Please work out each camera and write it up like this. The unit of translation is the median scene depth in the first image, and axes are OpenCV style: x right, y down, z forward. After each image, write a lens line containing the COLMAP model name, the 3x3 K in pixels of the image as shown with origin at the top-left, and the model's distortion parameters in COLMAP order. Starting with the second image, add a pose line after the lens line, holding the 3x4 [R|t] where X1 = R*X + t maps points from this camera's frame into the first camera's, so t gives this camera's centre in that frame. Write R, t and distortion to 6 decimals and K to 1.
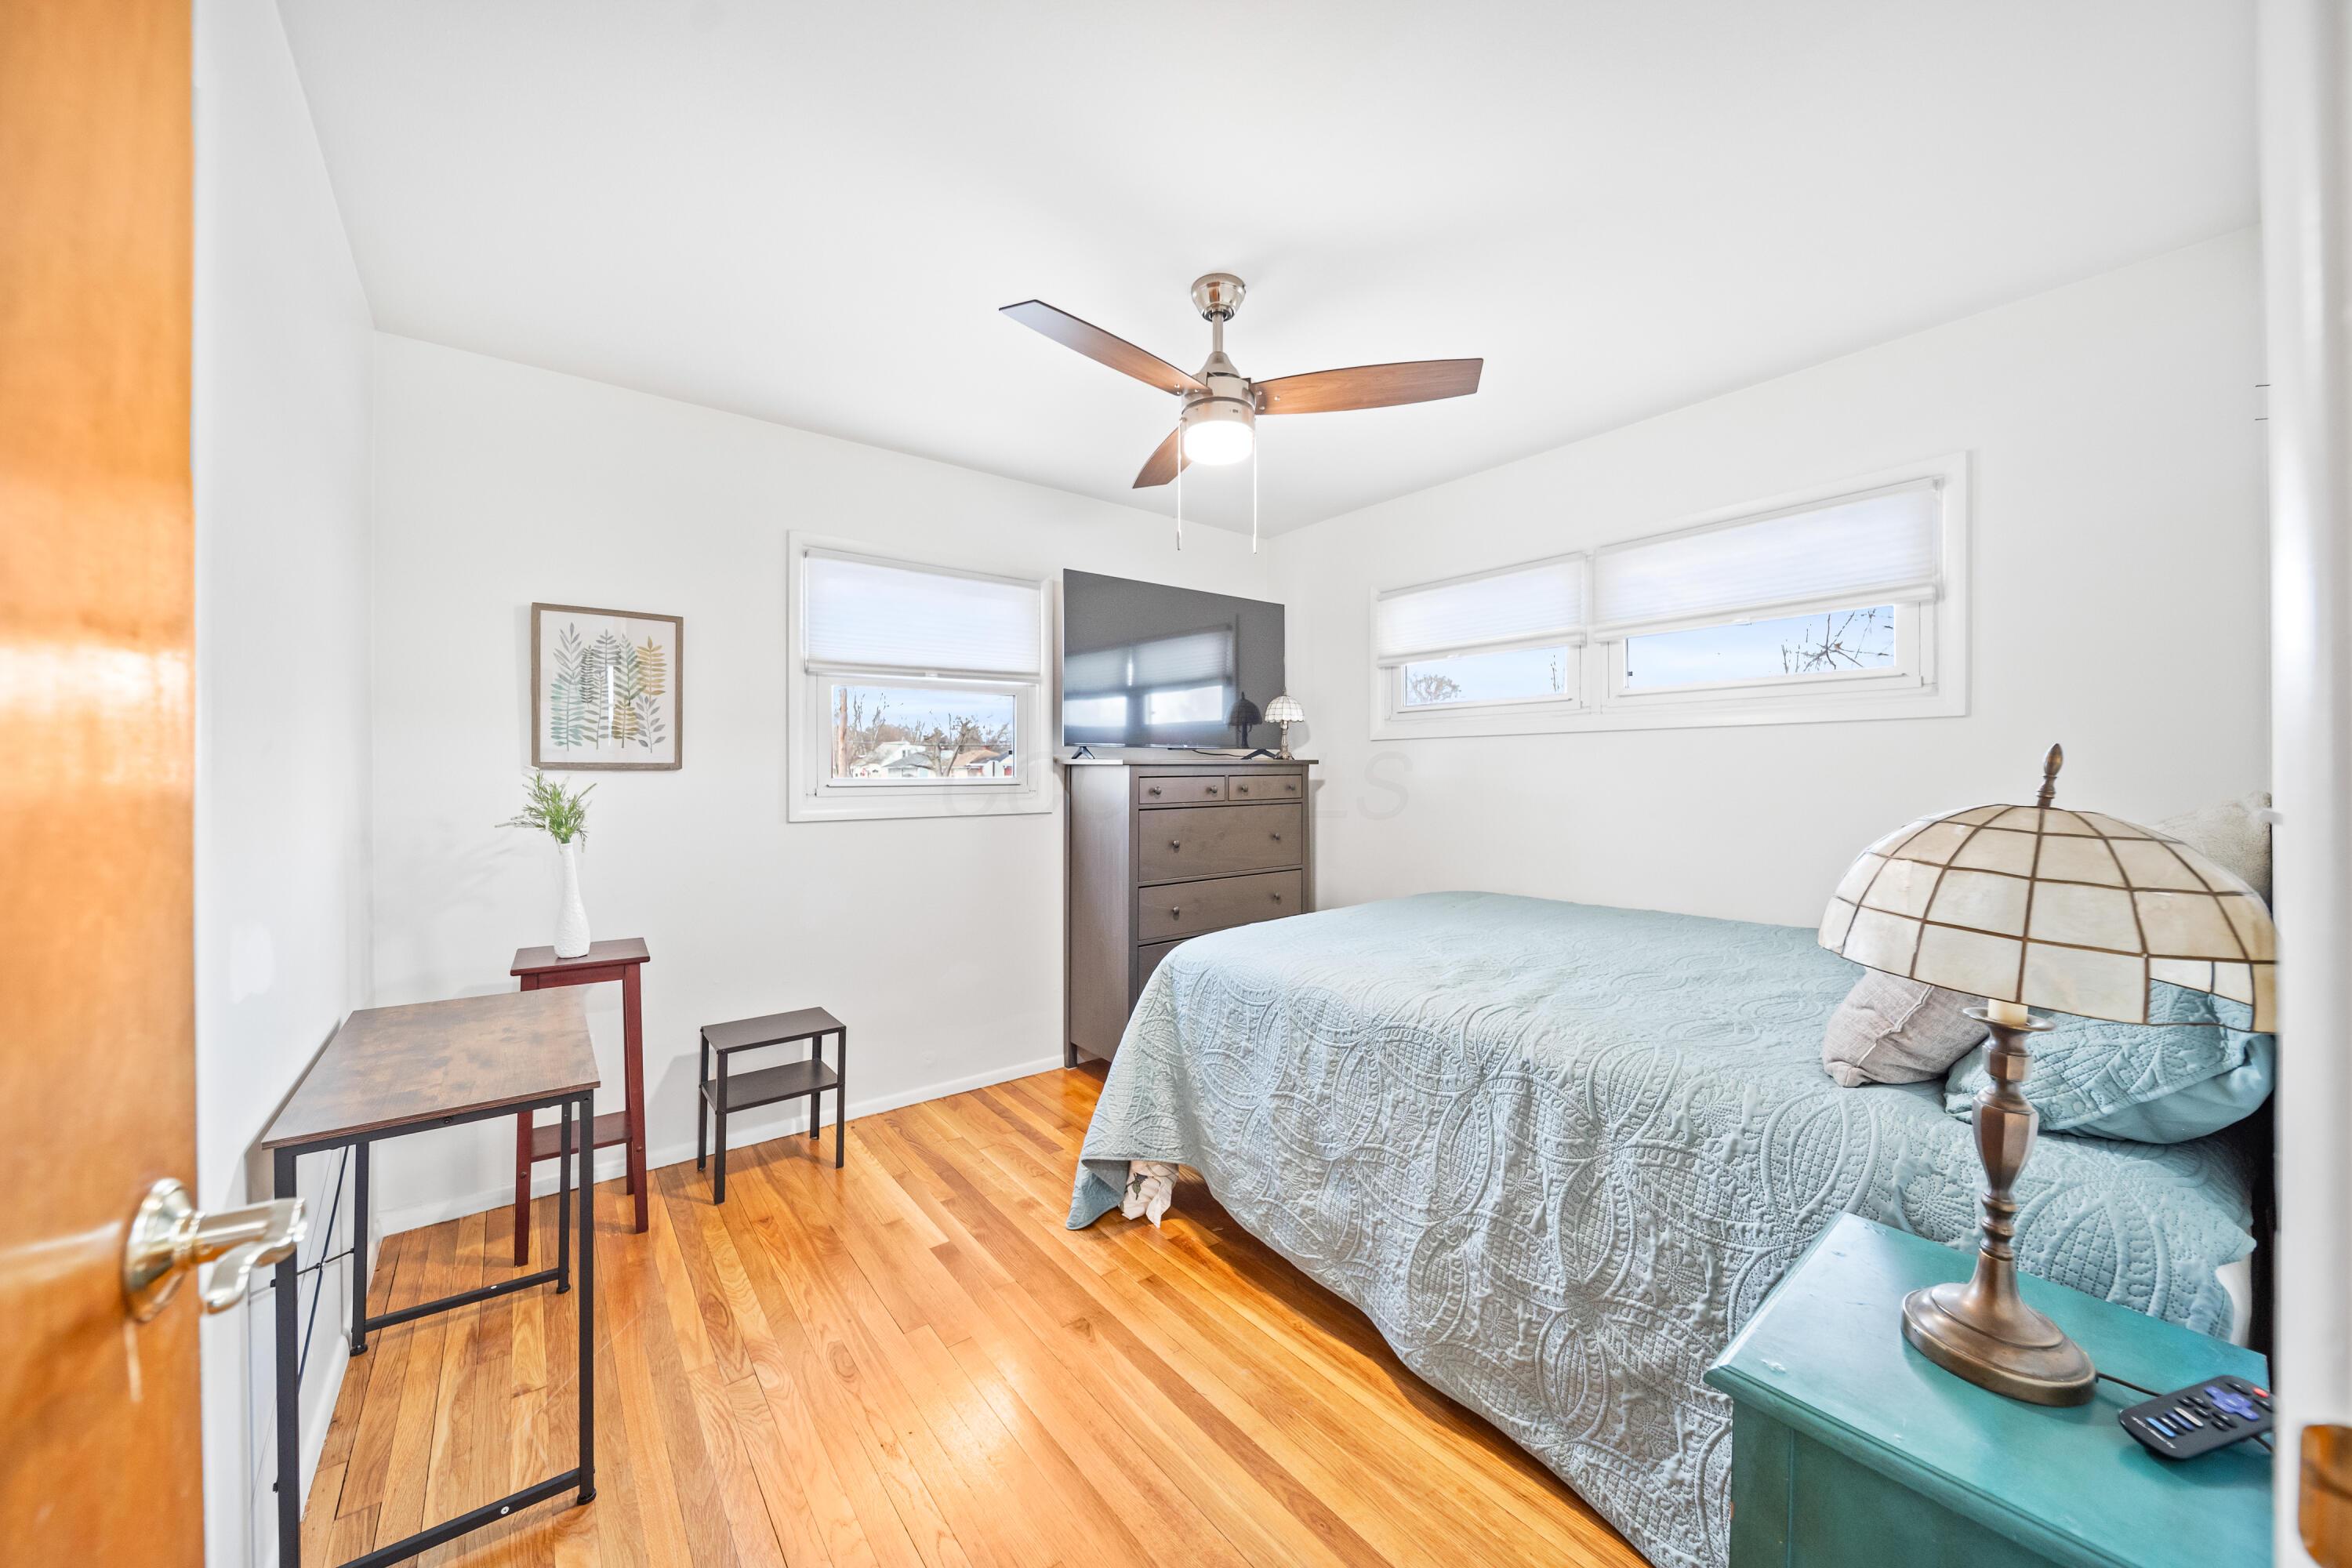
lens RADIAL K [[831.0, 0, 1190.7], [0, 831.0, 778.6], [0, 0, 1]] dist [-0.010366, -0.000146]
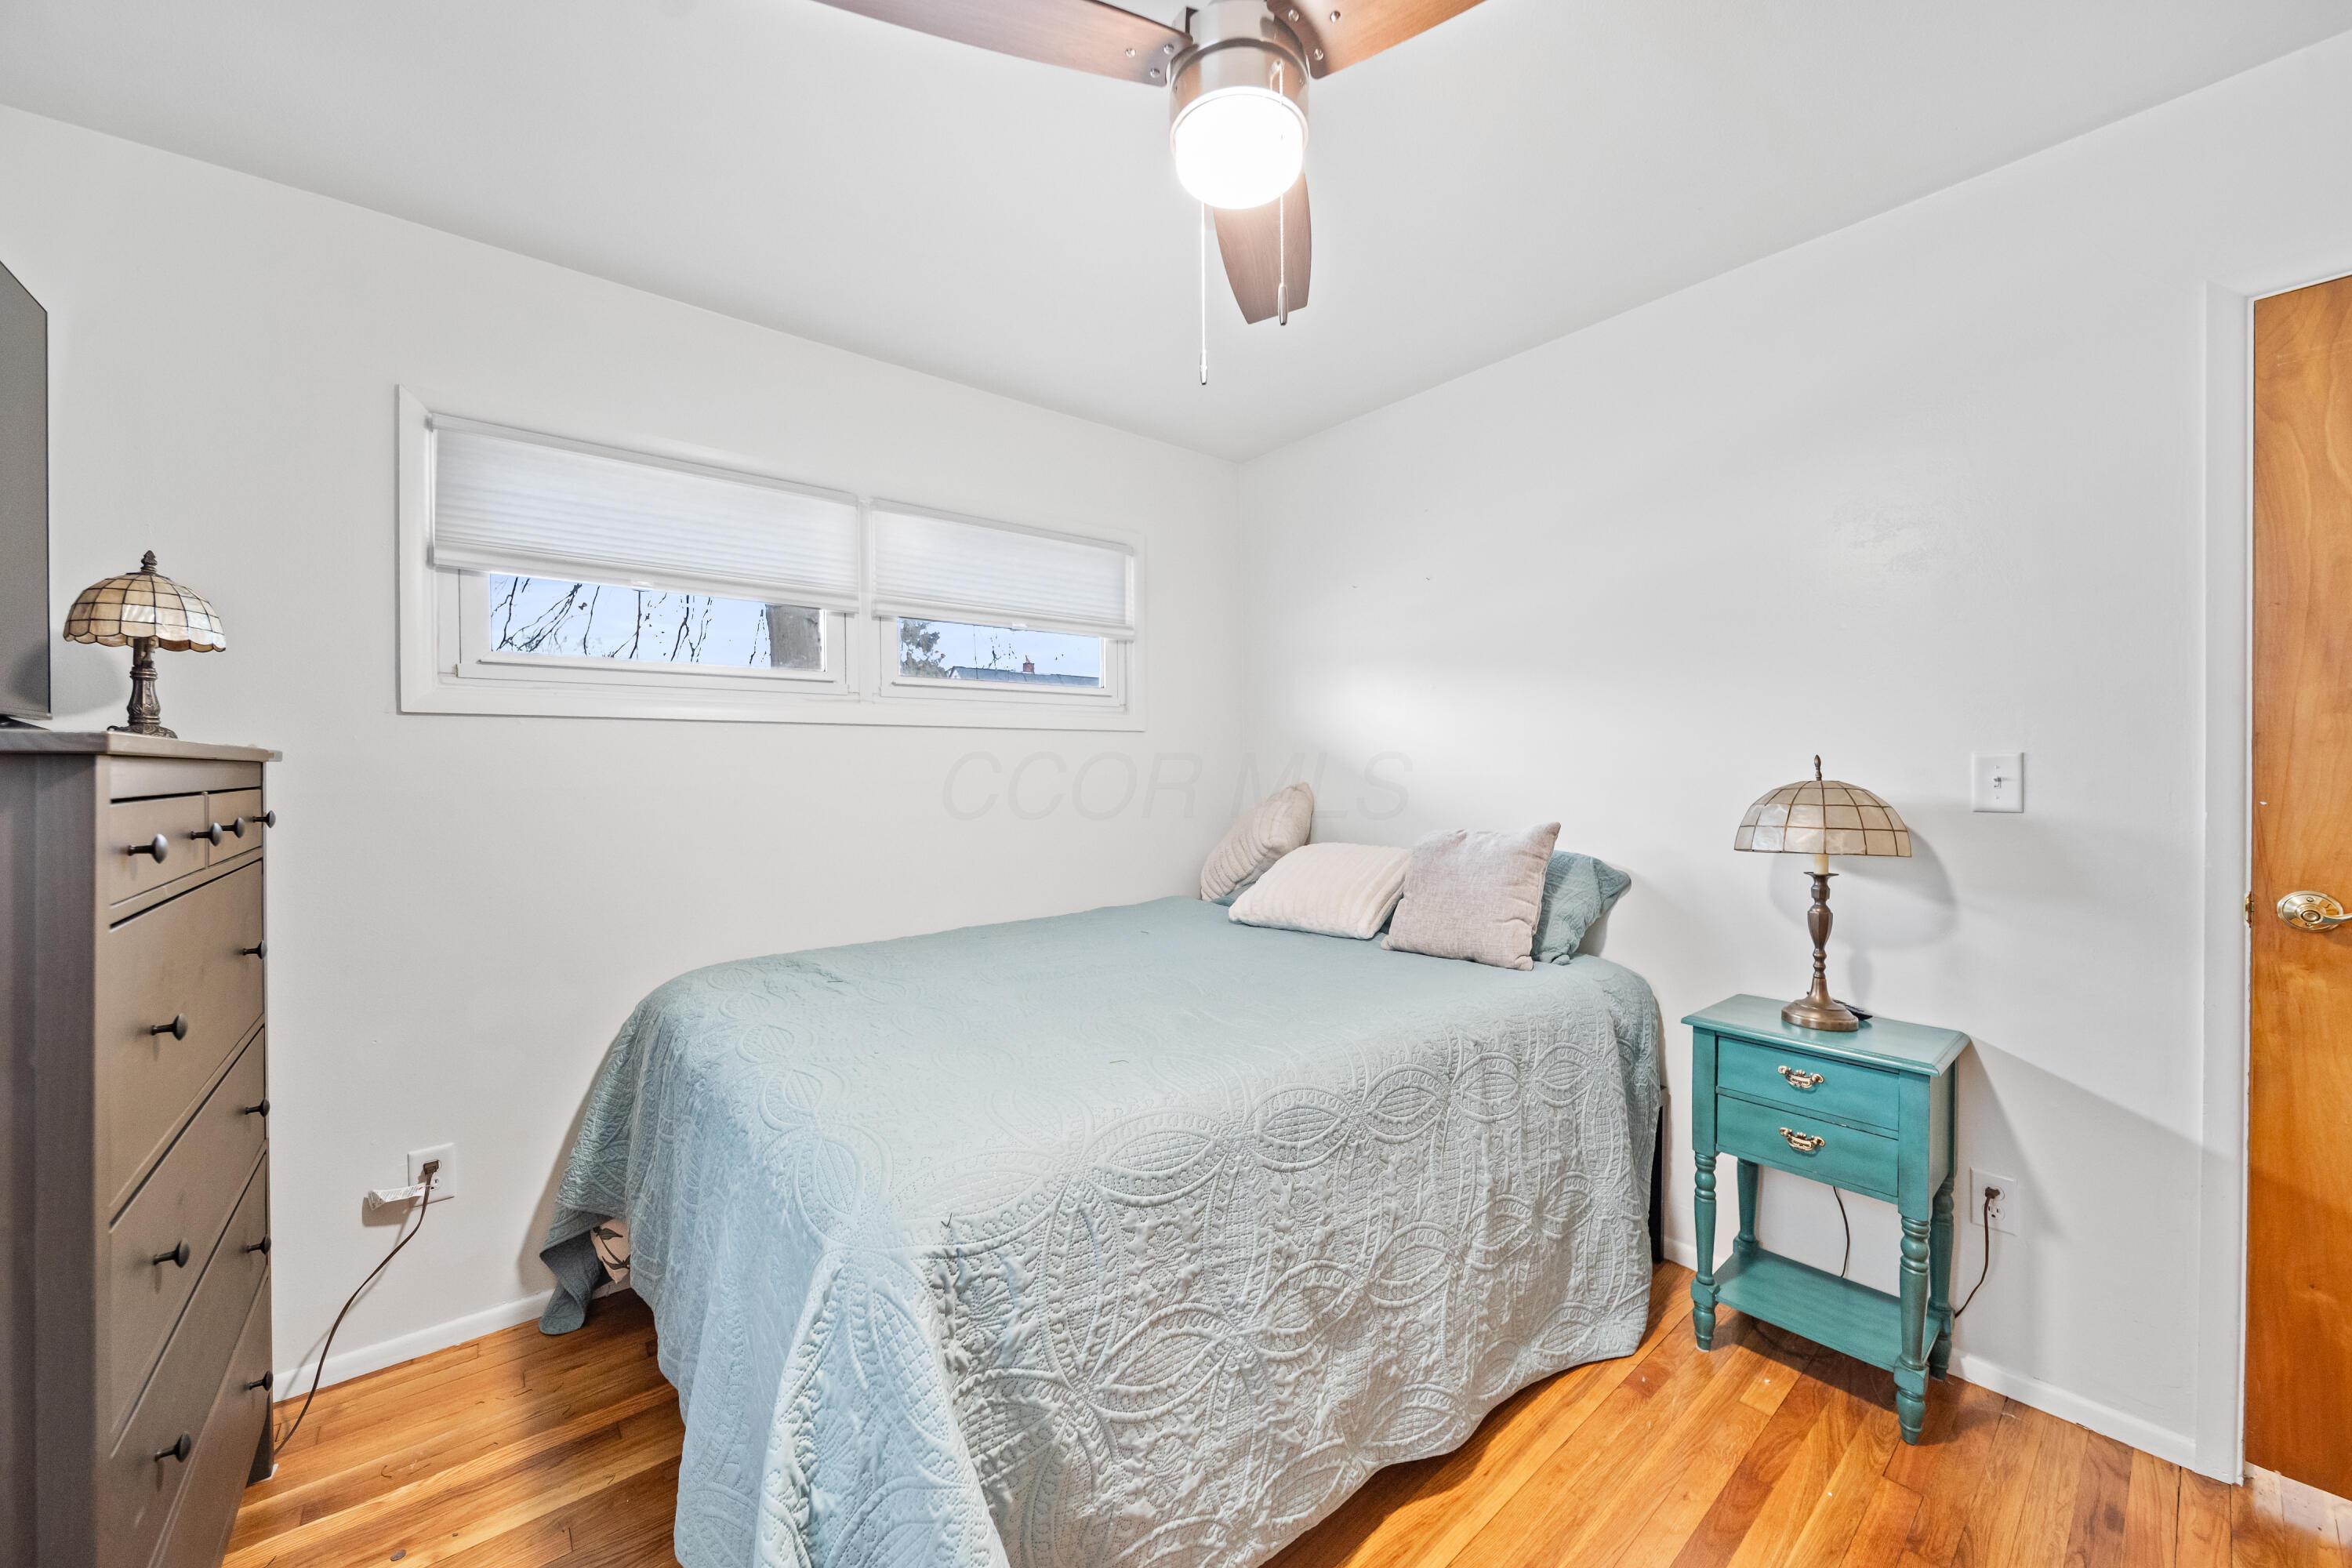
lens RADIAL K [[874.9, 0, 1185.8], [0, 874.9, 779.4], [0, 0, 1]] dist [-0.001191, -0.000031]
pose [[-0.020391, -0.006837, 0.999769, -0.492255], [0.017549, 0.999820, 0.007195, -0.007321], [-0.999638, 0.017691, -0.020267, 0.975146]]
